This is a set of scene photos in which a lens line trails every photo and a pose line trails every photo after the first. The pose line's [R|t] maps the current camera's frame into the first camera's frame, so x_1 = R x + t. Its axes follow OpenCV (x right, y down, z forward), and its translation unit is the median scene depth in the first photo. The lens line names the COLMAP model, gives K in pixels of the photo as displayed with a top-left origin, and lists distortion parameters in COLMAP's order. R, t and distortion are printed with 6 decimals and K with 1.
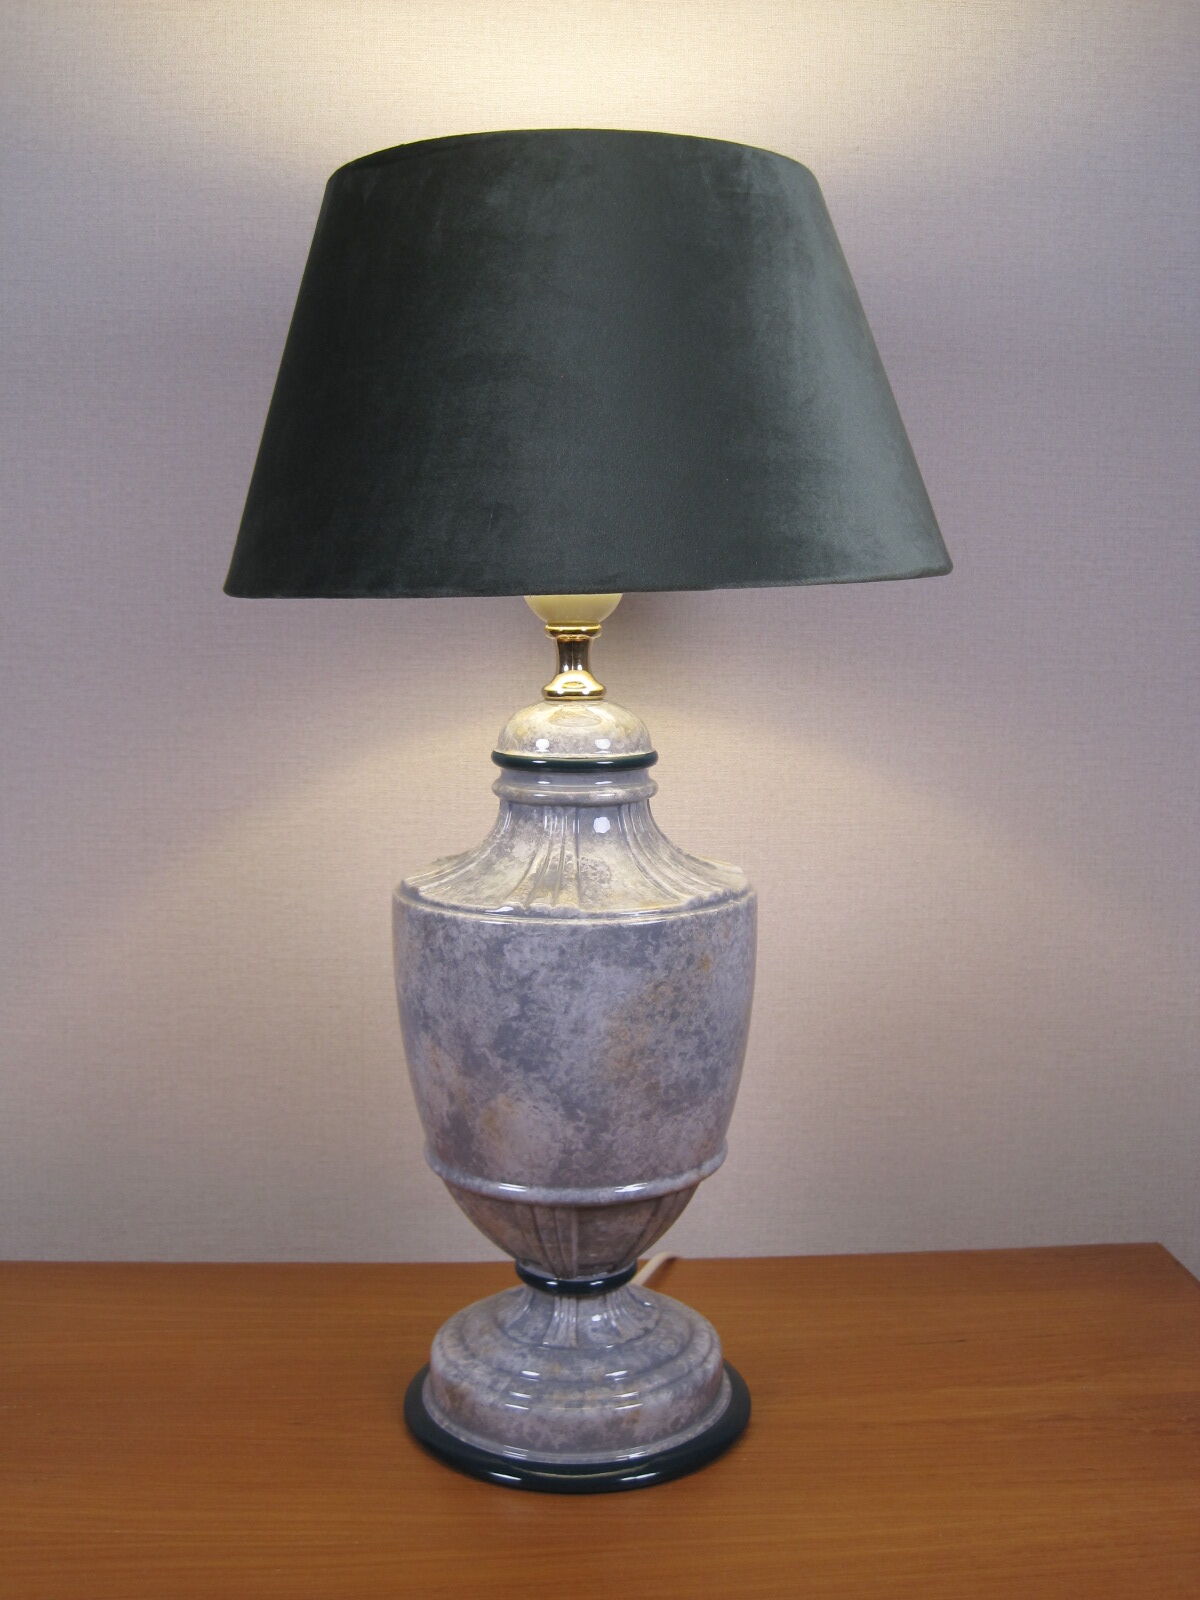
lens RADIAL K [[1596.1, 0, 600.0], [0, 1596.1, 800.0], [0, 0, 1]] dist [-0.175409, 0.118680]
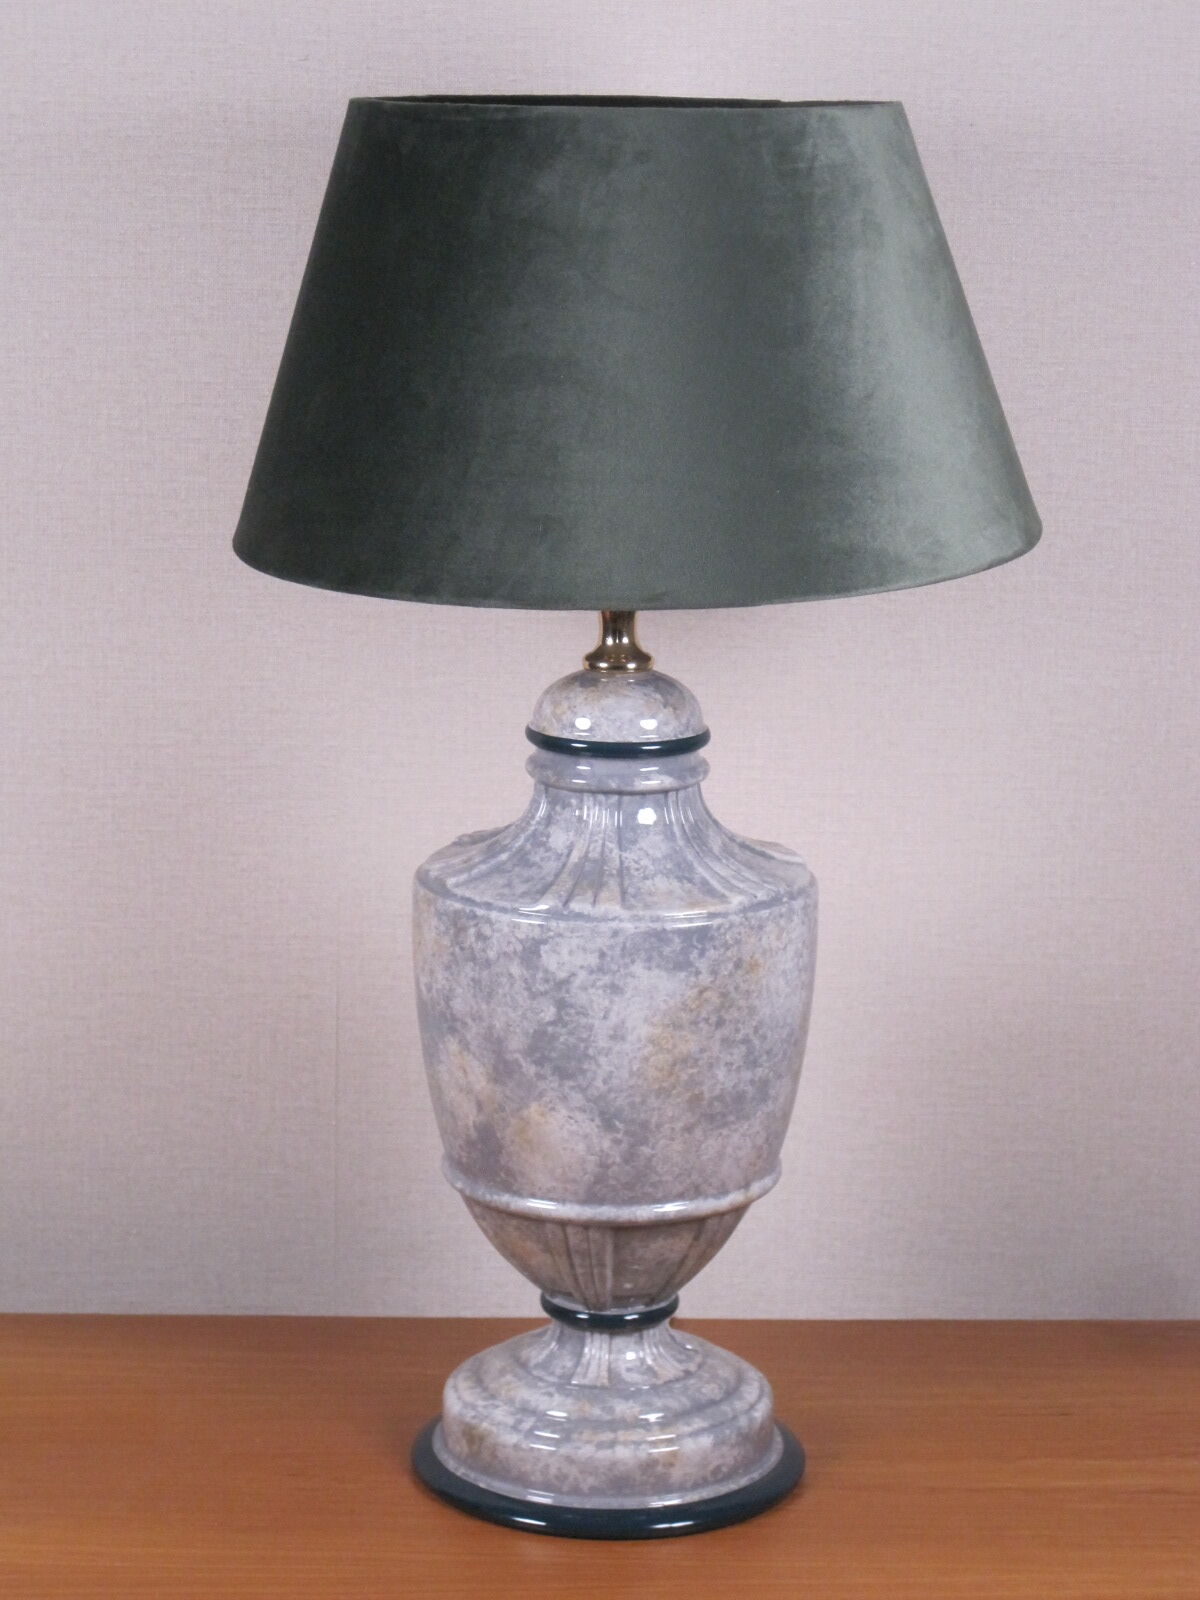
lens RADIAL K [[3442.5, 0, 600.0], [0, 3442.5, 800.0], [0, 0, 1]] dist [-0.111063, 0.298111]
pose [[0.999745, 0.017147, -0.014695, 0.003336], [-0.015878, 0.996462, 0.082531, -0.157264], [0.016058, -0.082276, 0.996480, -0.984487]]
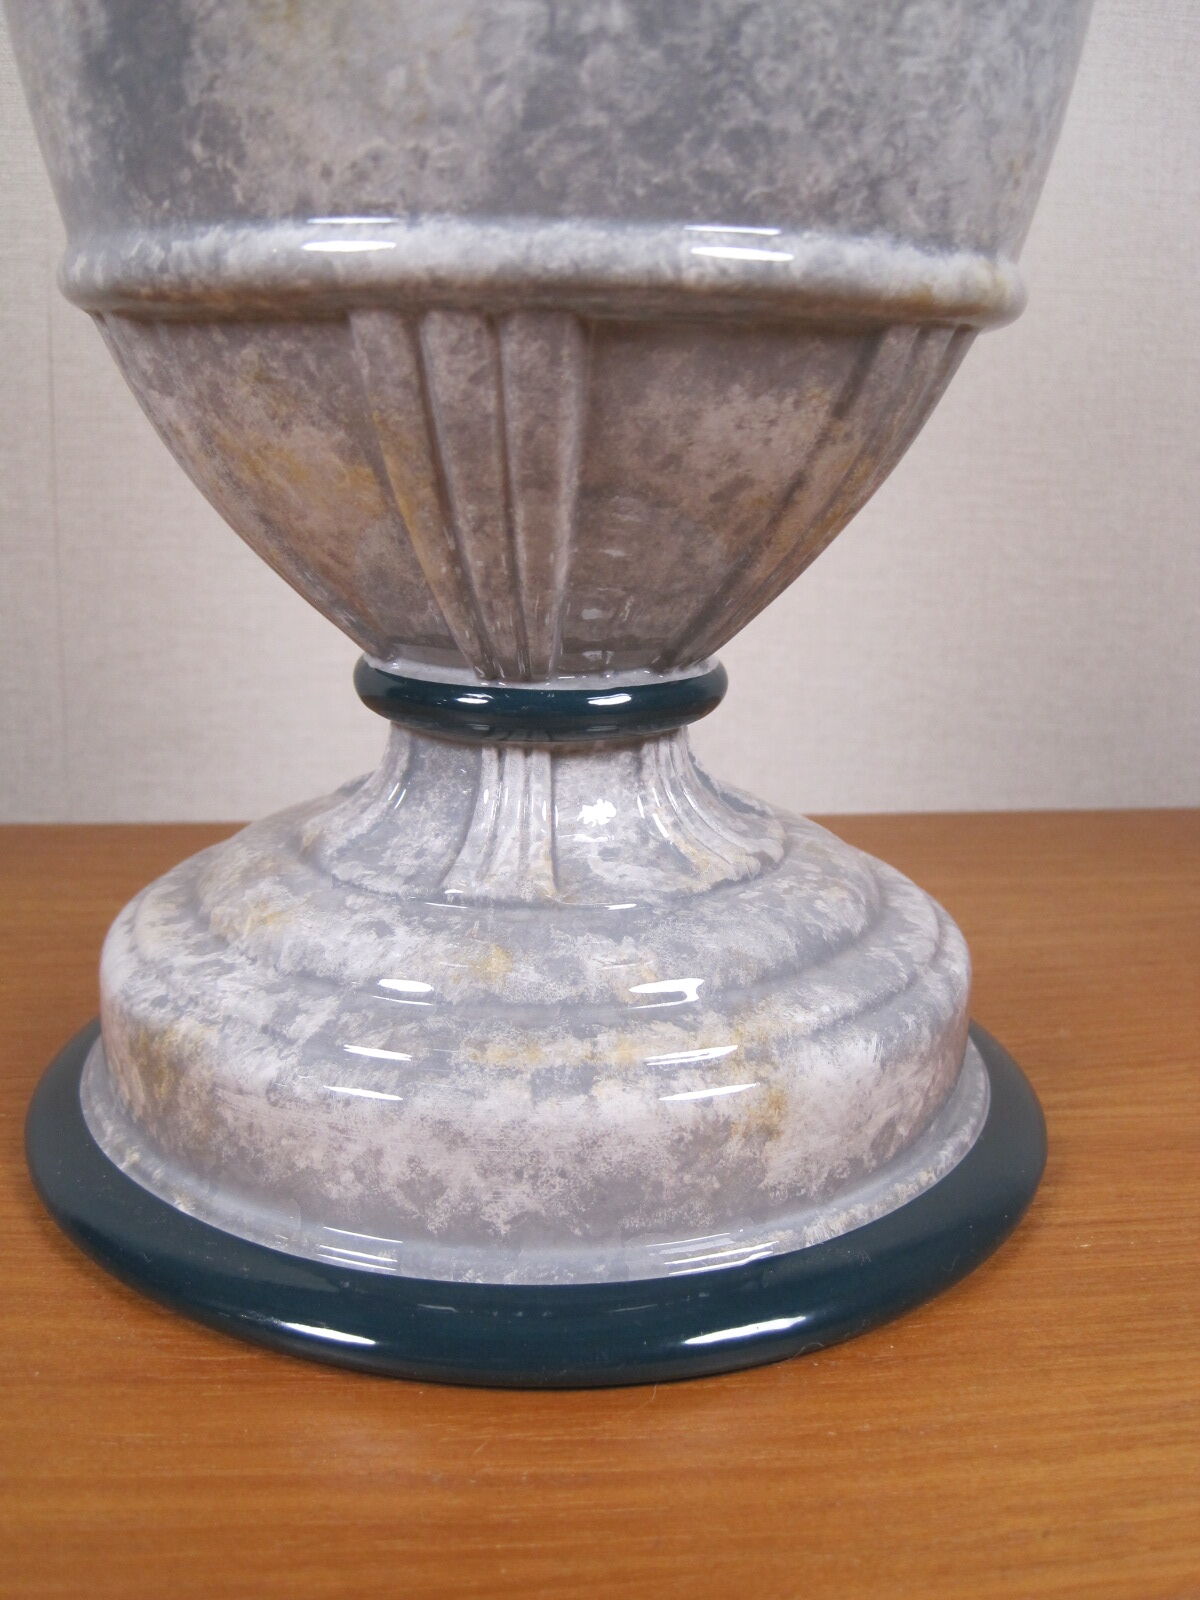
lens RADIAL K [[1596.1, 0, 600.0], [0, 1596.1, 800.0], [0, 0, 1]] dist [-0.175409, 0.118680]
pose [[0.996075, -0.002147, 0.088483, -0.035377], [-0.010654, 0.989529, 0.143943, 0.297042], [-0.087866, -0.144321, 0.985622, 0.724515]]
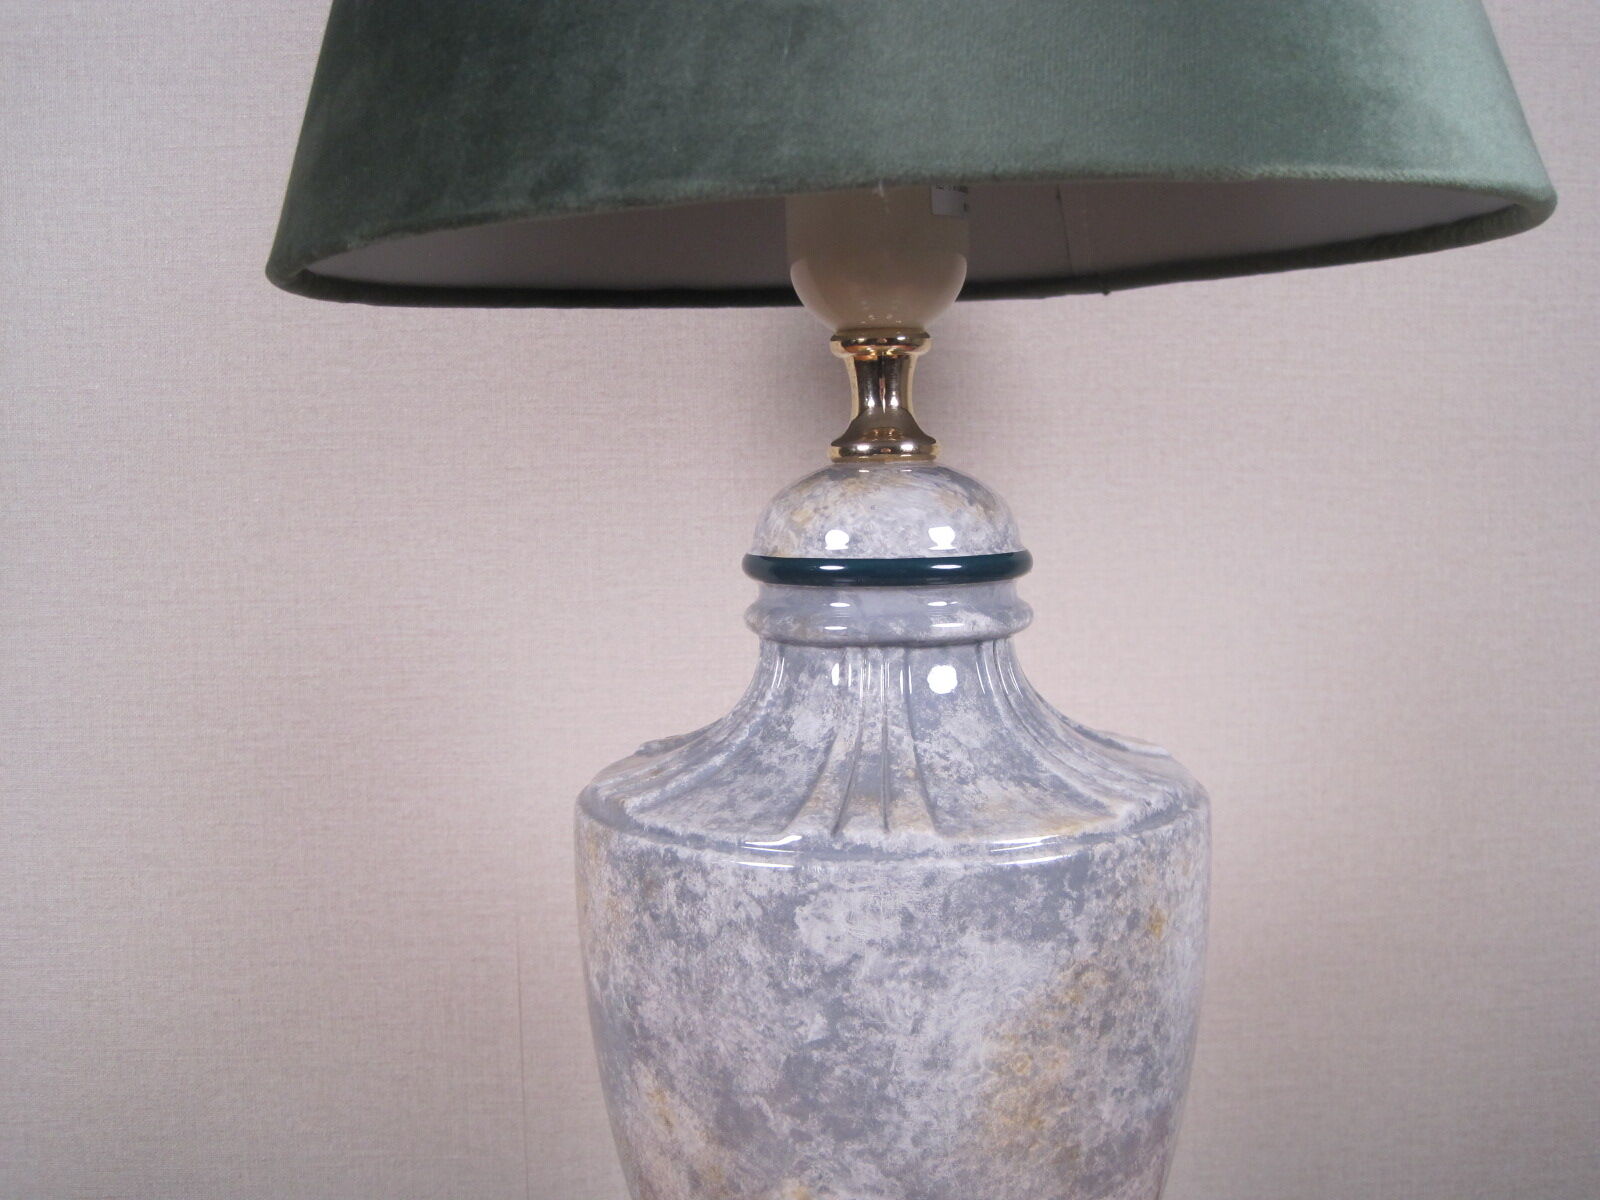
lens RADIAL K [[1596.1, 0, 776.3], [0, 1596.1, 600.5], [0, 0, 1]] dist [-0.175409, 0.118680]
pose [[0.999485, -0.023318, 0.022027, -0.072317], [0.024269, 0.998740, -0.043933, 0.011385], [-0.020974, 0.044445, 0.998792, 0.447273]]
